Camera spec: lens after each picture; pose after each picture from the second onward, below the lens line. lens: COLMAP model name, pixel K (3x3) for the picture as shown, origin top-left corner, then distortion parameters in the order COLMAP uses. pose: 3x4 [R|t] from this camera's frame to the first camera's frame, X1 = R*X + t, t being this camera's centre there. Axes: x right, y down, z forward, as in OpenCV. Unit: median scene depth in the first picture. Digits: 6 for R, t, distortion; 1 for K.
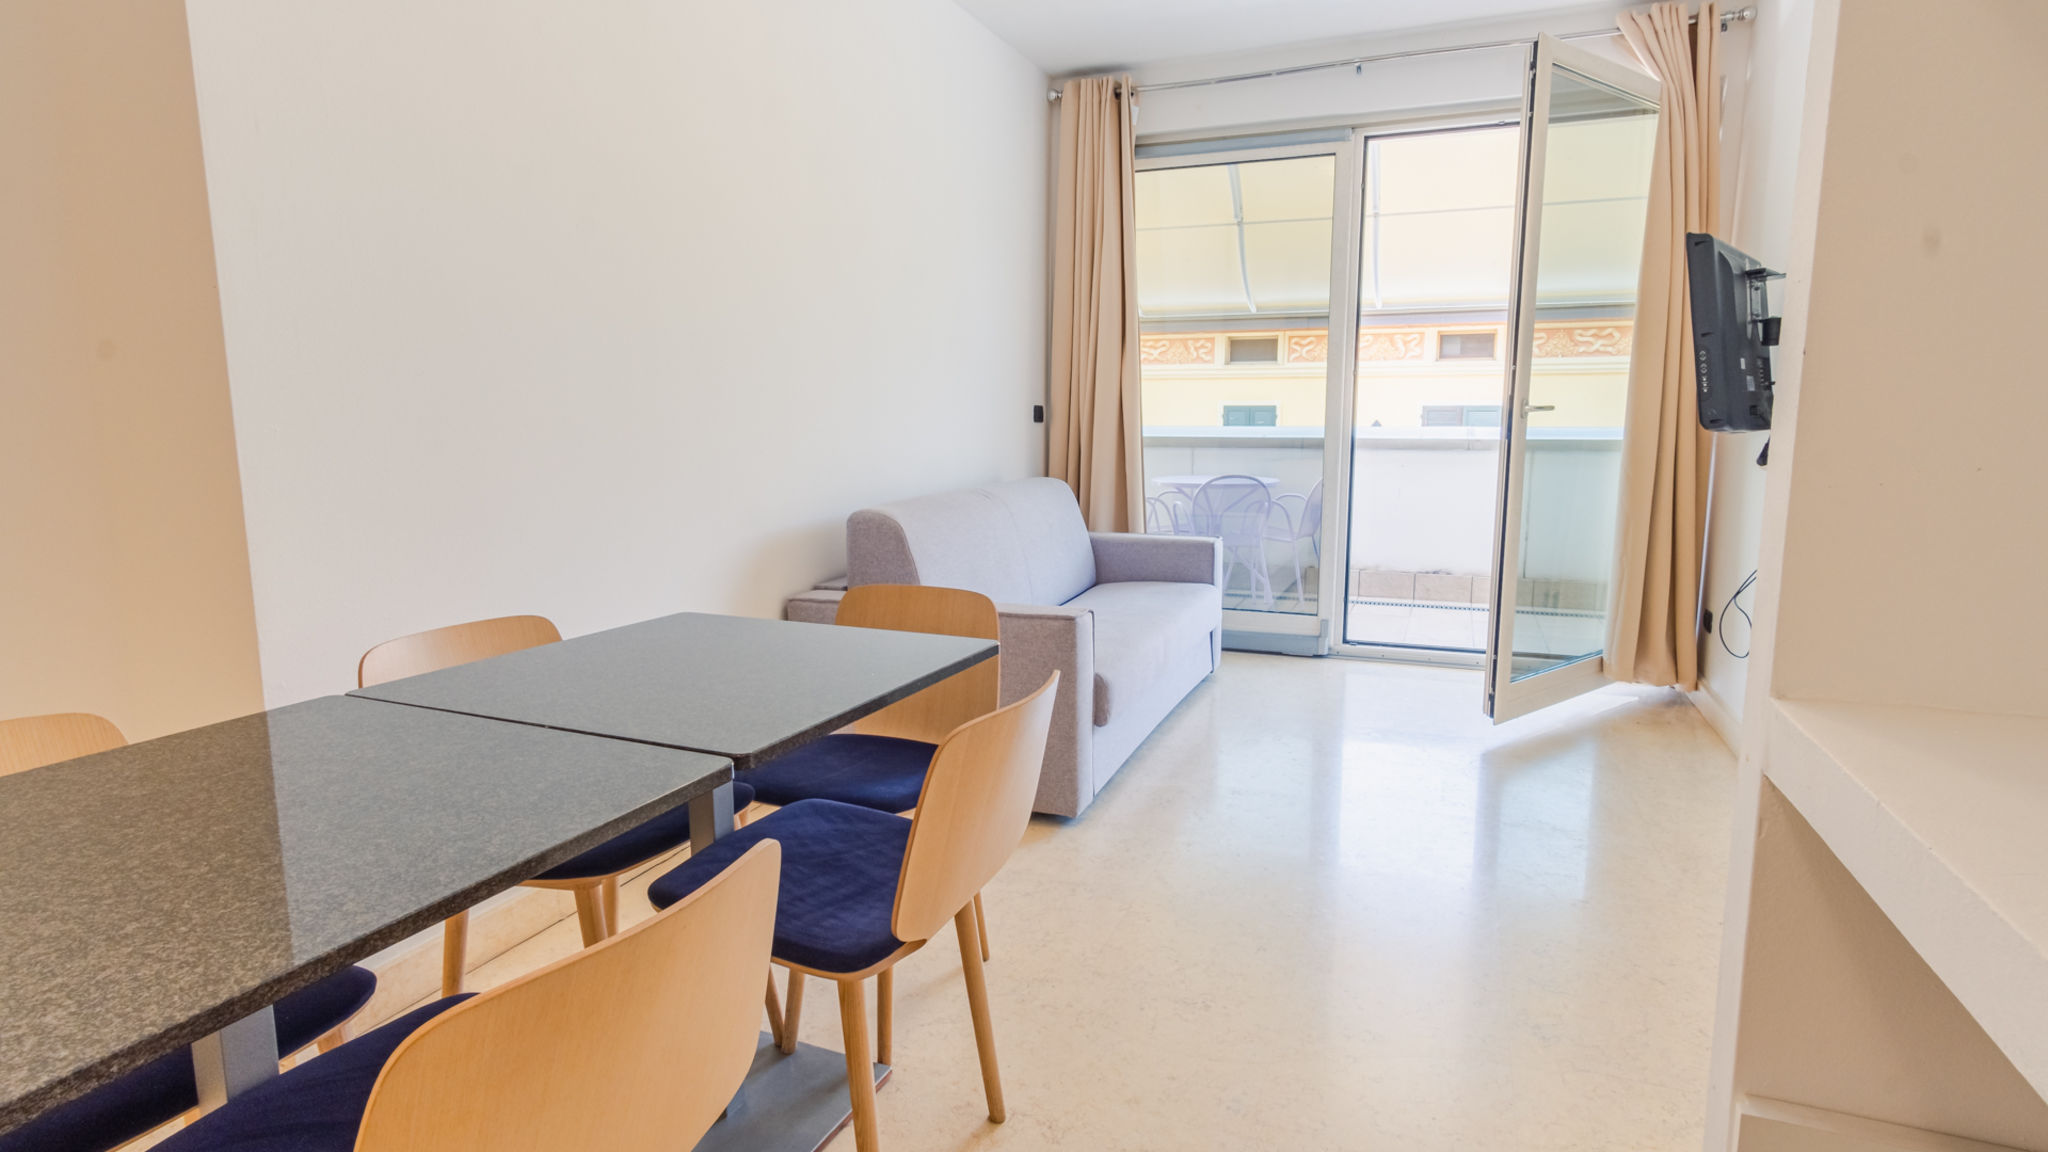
lens RADIAL K [[1080.6, 0, 1010.0], [0, 1080.6, 560.2], [0, 0, 1]] dist [0.004481, -0.001193]
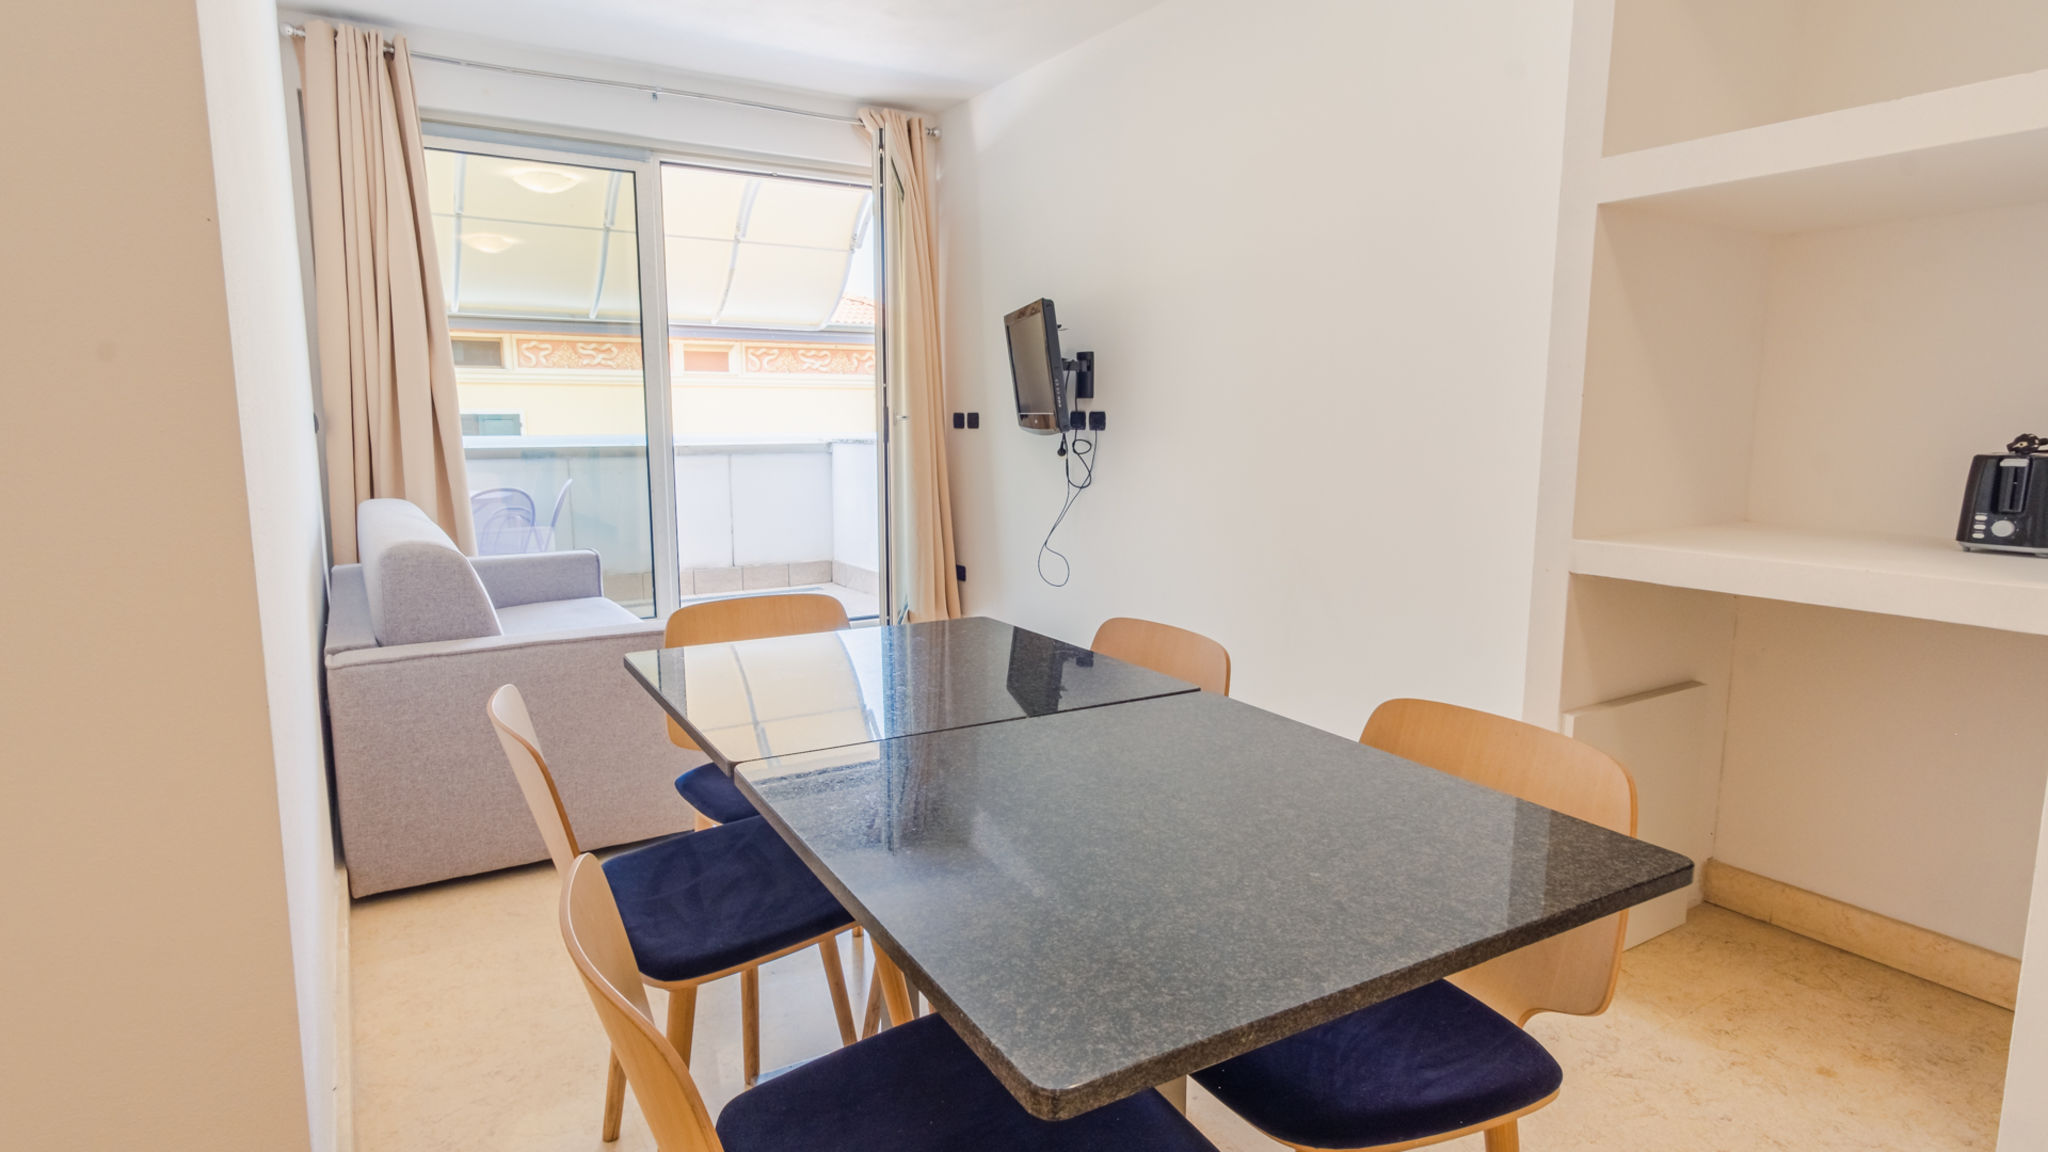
lens RADIAL K [[1080.6, 0, 1029.1], [0, 1080.6, 565.3], [0, 0, 1]] dist [0.004481, -0.001193]
pose [[0.585131, -0.108773, 0.803611, -0.342601], [0.111504, 0.992343, 0.053131, -0.013037], [-0.803237, 0.058517, 0.592779, 0.098422]]
